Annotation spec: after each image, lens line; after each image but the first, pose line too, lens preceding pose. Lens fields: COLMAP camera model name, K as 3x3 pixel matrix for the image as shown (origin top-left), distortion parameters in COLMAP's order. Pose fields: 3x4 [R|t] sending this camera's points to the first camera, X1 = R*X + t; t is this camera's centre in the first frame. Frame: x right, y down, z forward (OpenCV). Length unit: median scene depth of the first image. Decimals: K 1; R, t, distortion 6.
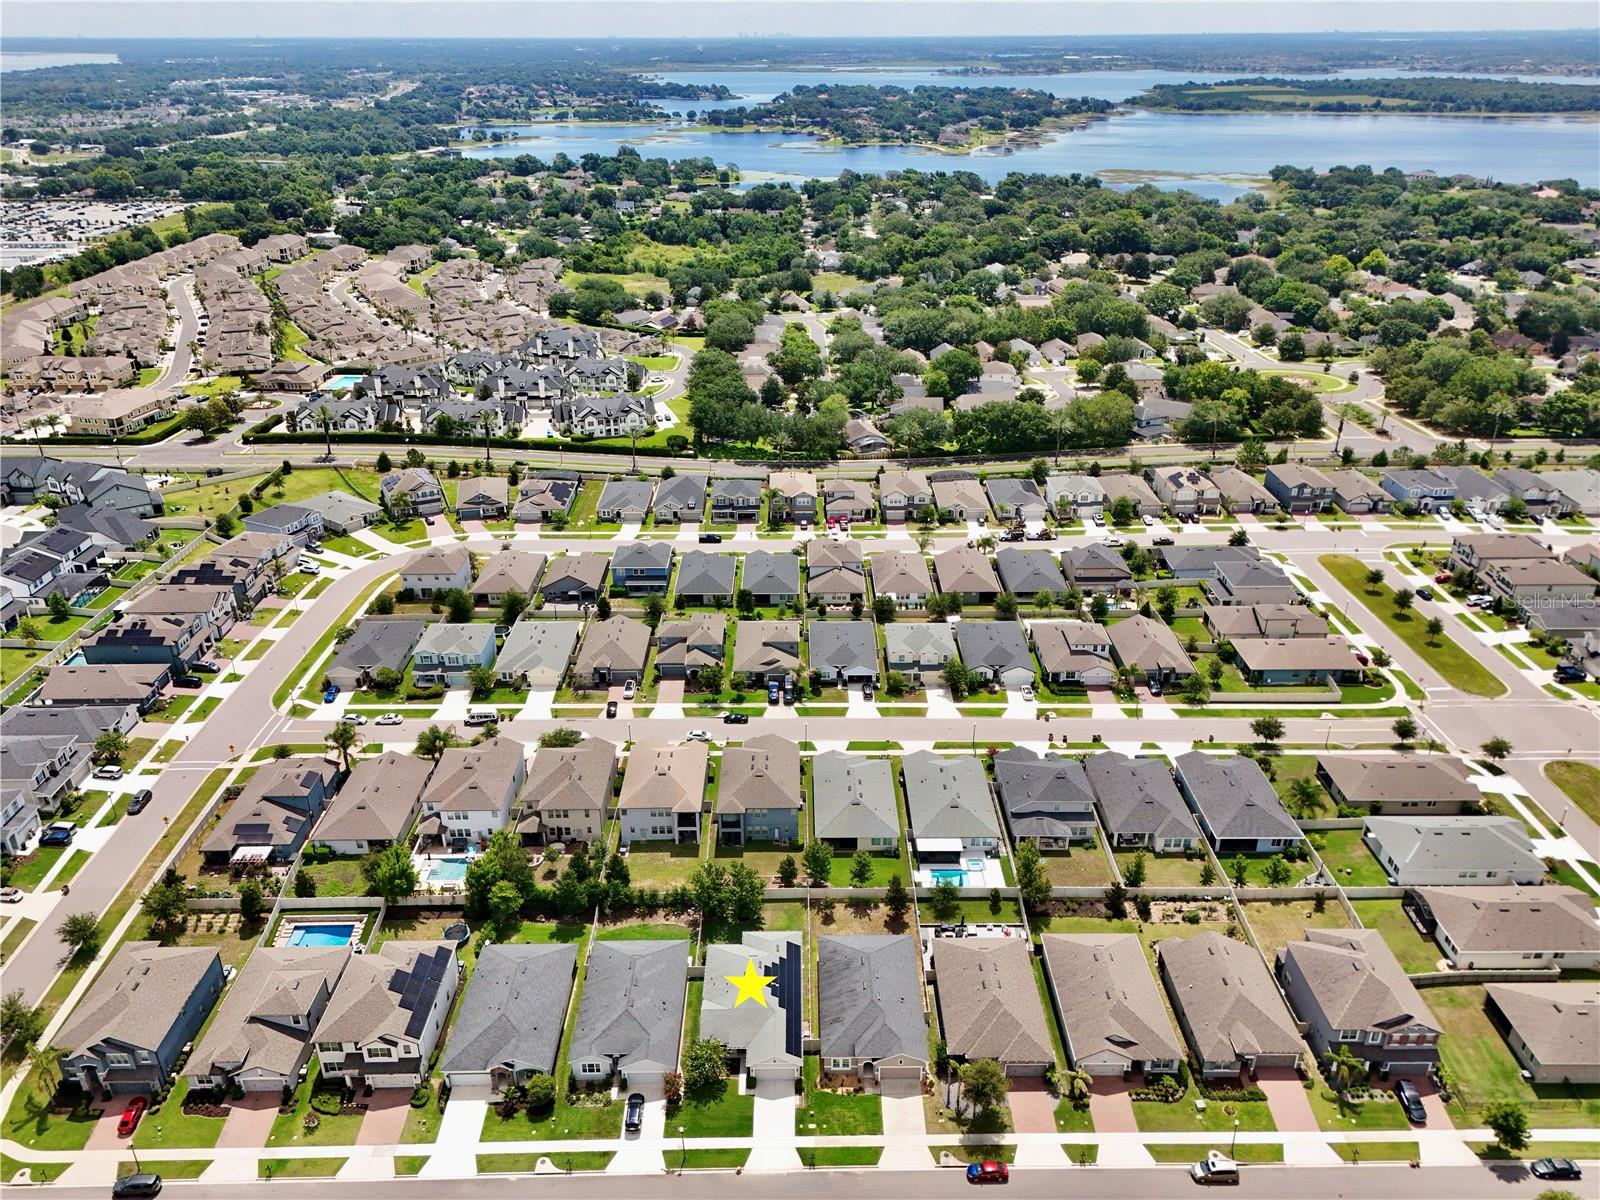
lens RADIAL K [[1177.3, 0, 797.7], [0, 1177.3, 610.2], [0, 0, 1]] dist [0.068827, -0.054674]
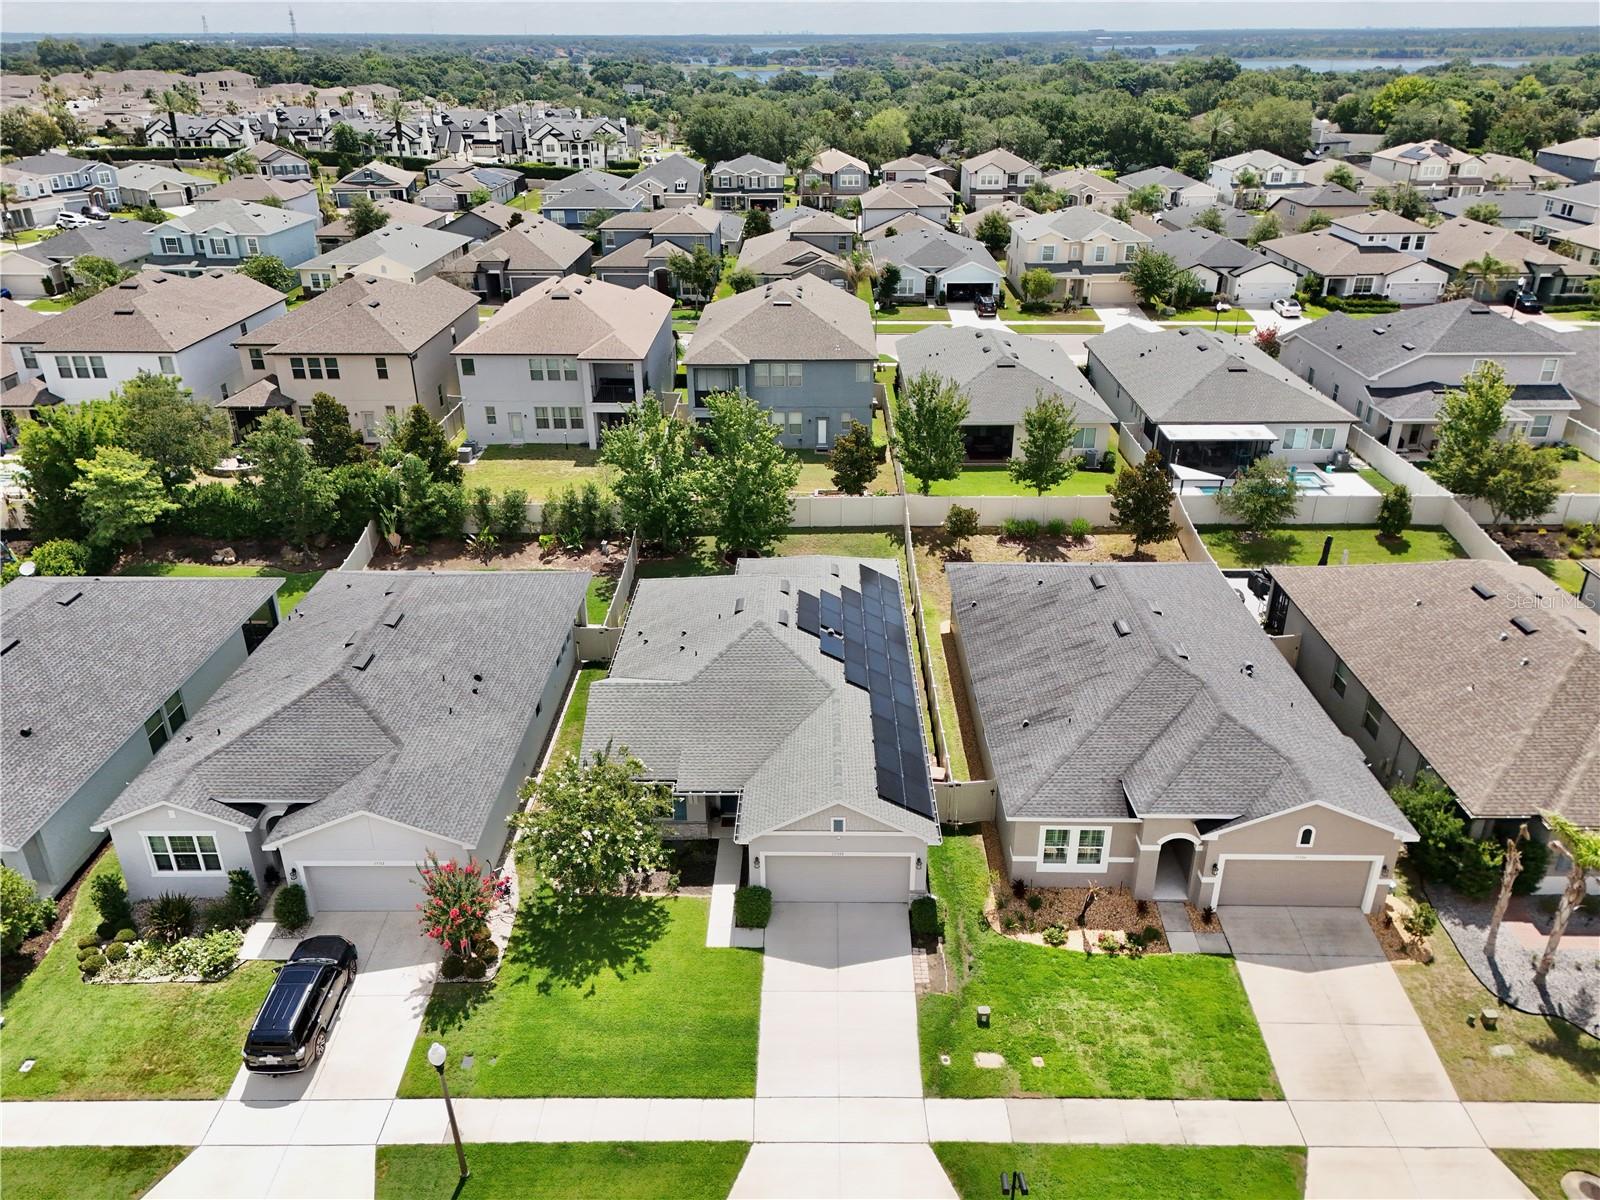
lens RADIAL K [[1177.3, 0, 797.7], [0, 1177.3, 610.2], [0, 0, 1]] dist [0.068827, -0.054674]
pose [[0.999823, 0.009951, -0.015984, -0.024748], [-0.009969, 0.999950, -0.001042, 0.326806], [0.015973, 0.001201, 0.999872, 0.720806]]
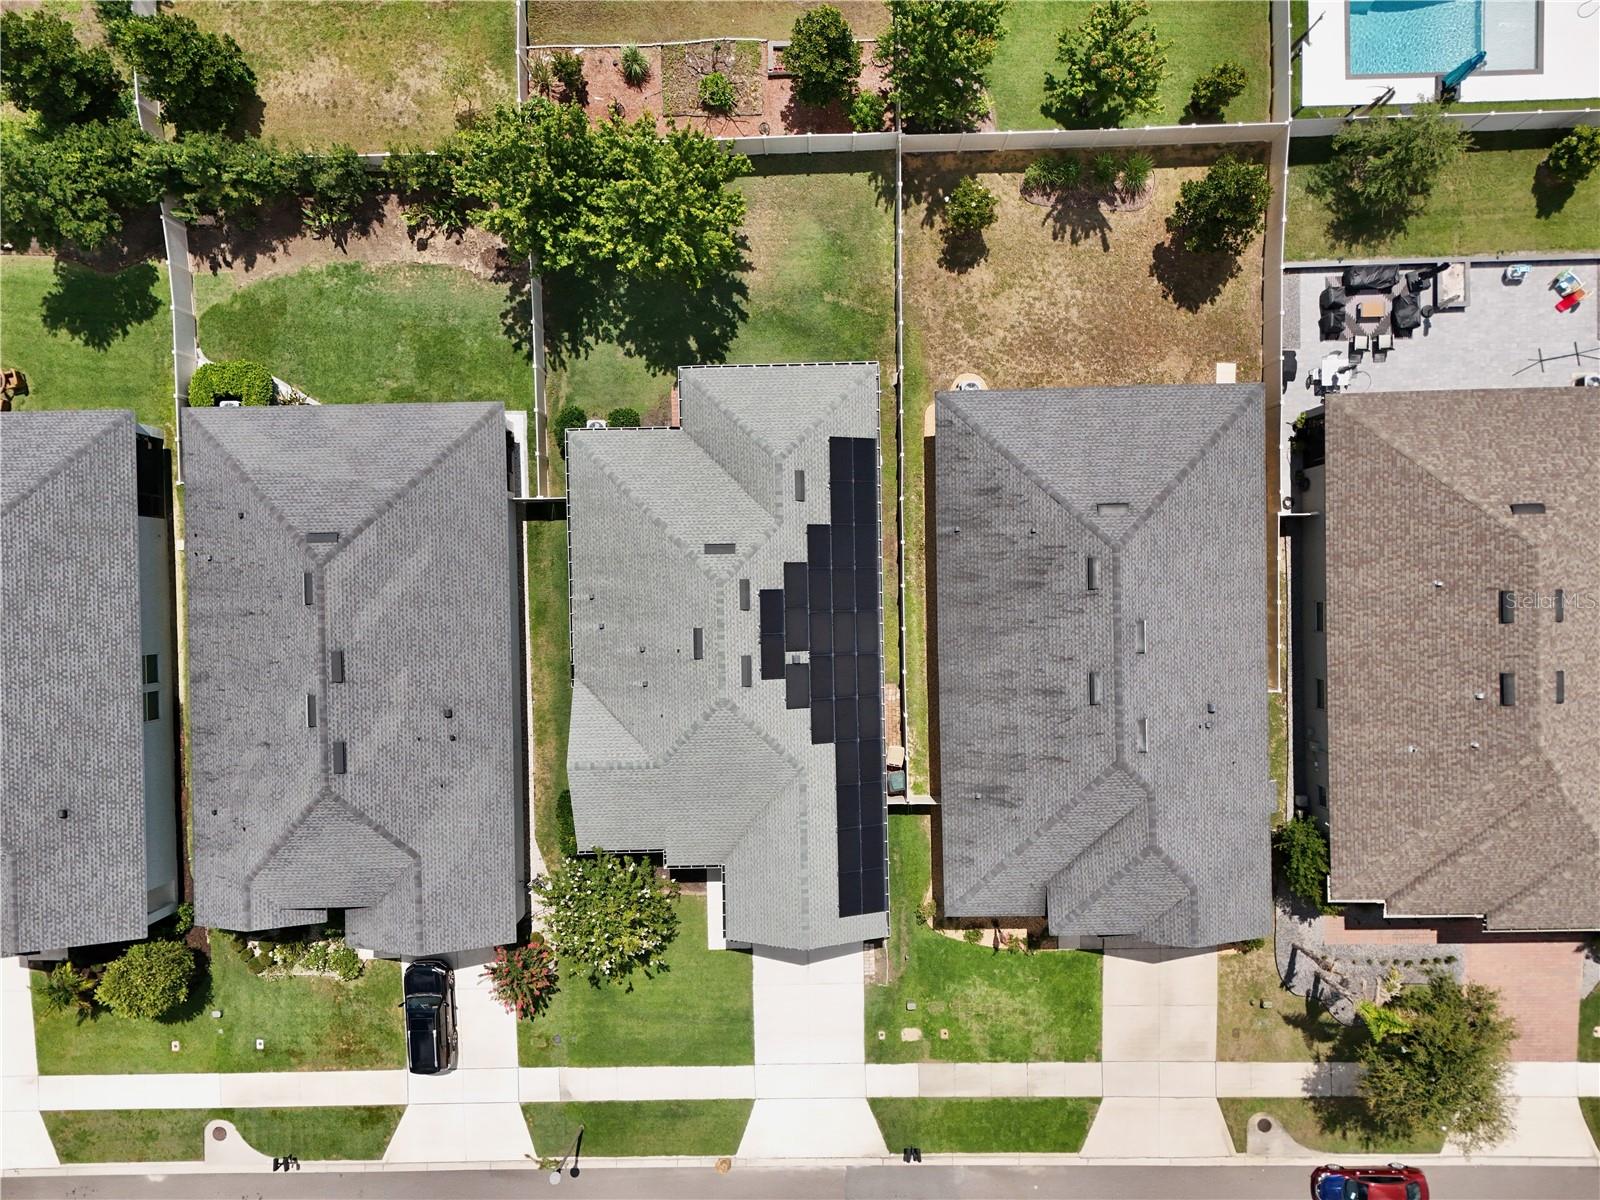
lens RADIAL K [[1177.3, 0, 797.7], [0, 1177.3, 610.2], [0, 0, 1]] dist [0.068827, -0.054674]
pose [[0.999800, -0.016556, -0.011200, -0.016529], [0.017160, 0.423631, 0.905672, 0.036121], [-0.010249, -0.905683, 0.423831, 0.931775]]
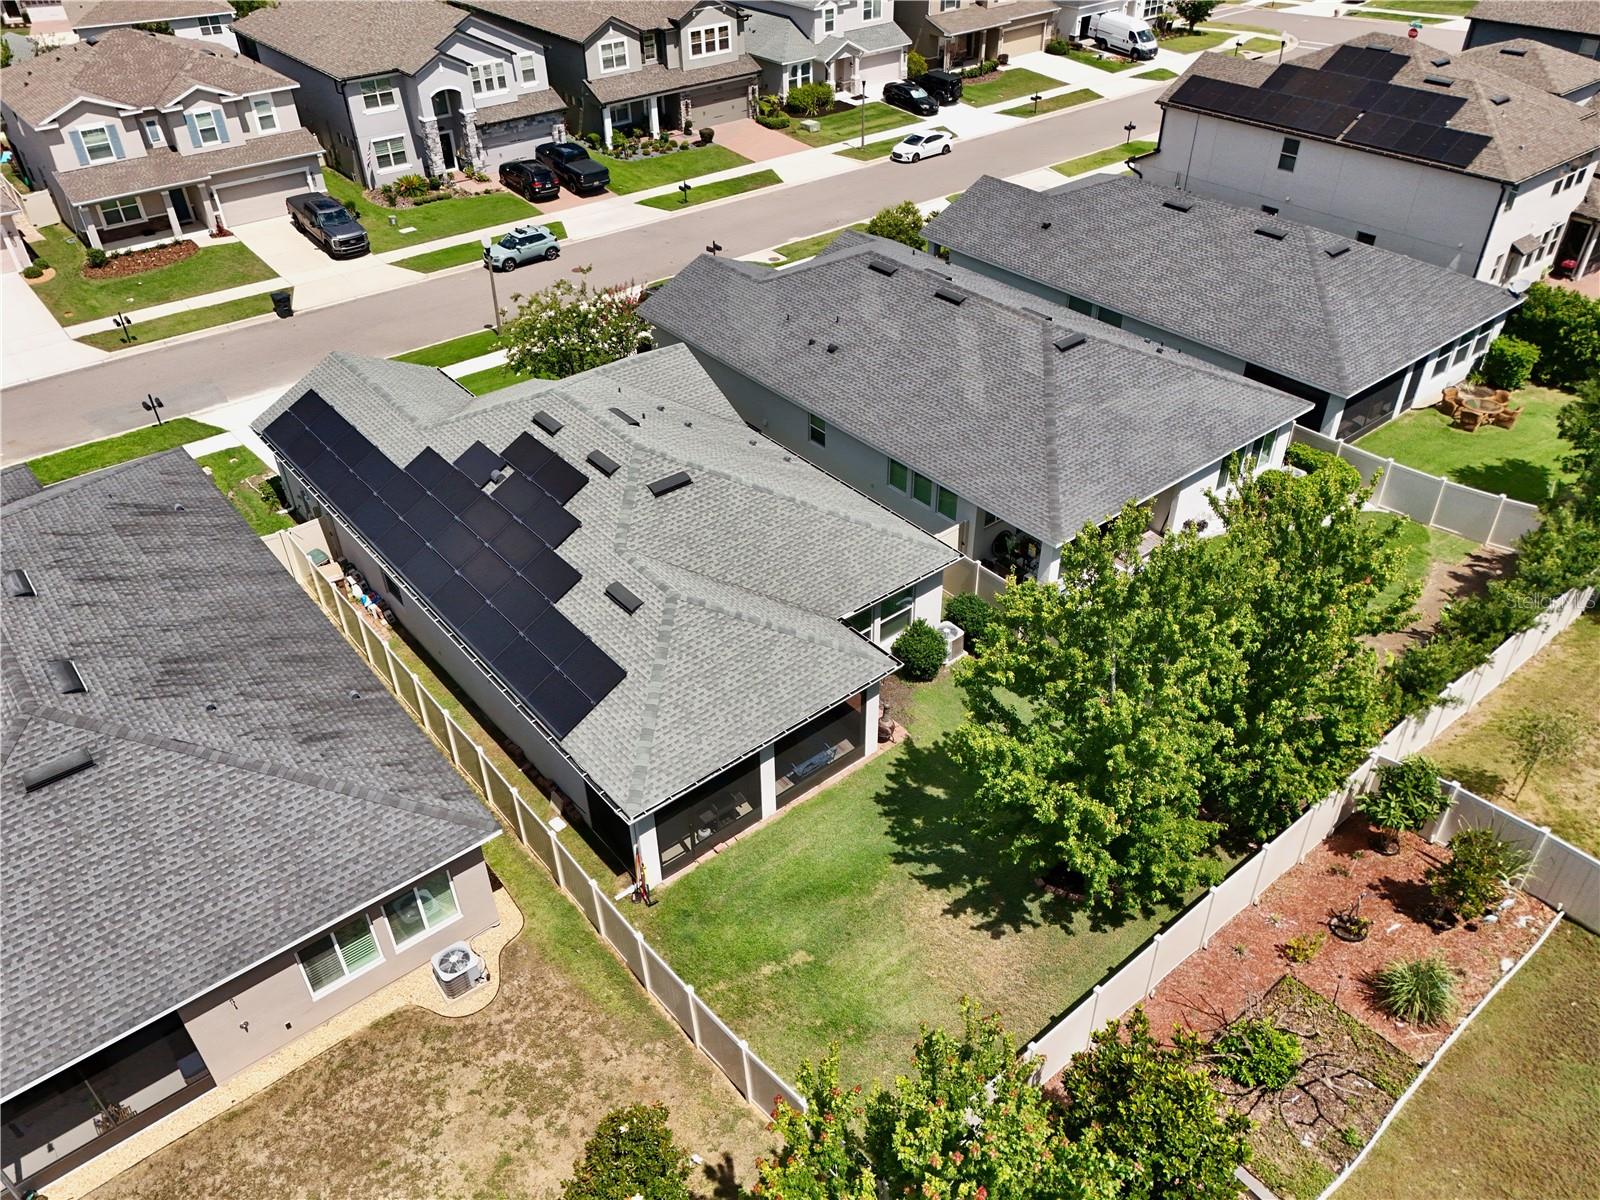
lens RADIAL K [[1177.3, 0, 797.7], [0, 1177.3, 610.2], [0, 0, 1]] dist [0.068827, -0.054674]
pose [[-0.774649, 0.394137, -0.494546, 0.059814], [-0.261871, 0.511899, 0.818158, 0.144197], [0.575624, 0.763292, -0.293329, 1.182085]]
